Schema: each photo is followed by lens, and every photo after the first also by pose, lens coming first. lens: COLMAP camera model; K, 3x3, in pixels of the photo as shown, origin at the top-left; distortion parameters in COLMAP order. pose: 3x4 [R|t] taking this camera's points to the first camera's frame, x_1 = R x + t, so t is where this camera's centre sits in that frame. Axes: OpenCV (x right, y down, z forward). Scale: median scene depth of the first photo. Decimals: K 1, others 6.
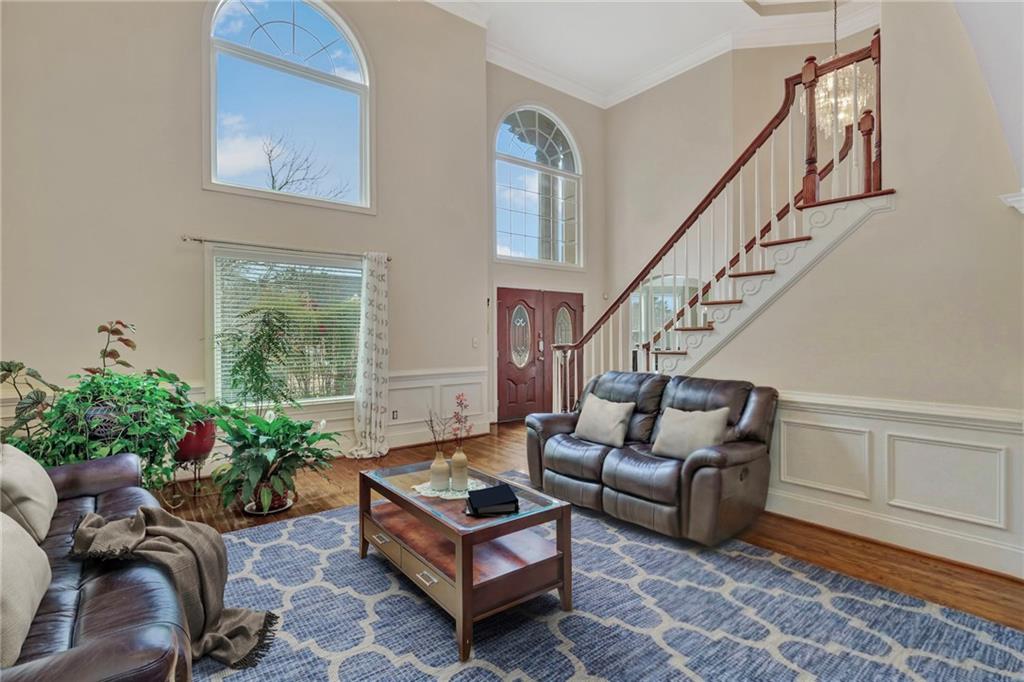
lens RADIAL K [[490.0, 0, 512.3], [0, 490.0, 341.3], [0, 0, 1]] dist [-0.002329, 0.001133]
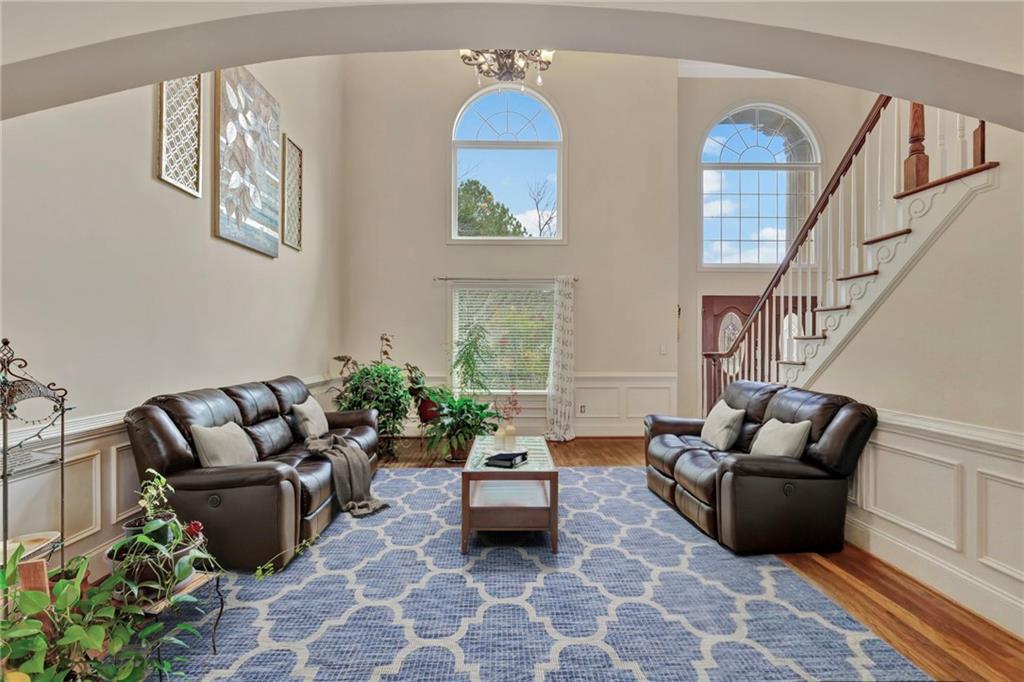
lens RADIAL K [[490.0, 0, 516.5], [0, 490.0, 341.6], [0, 0, 1]] dist [-0.002329, 0.001133]
pose [[0.794065, 0.003899, -0.607821, 0.550331], [-0.011297, 0.999901, -0.008344, -0.004356], [0.607728, 0.013492, 0.794030, -0.075514]]
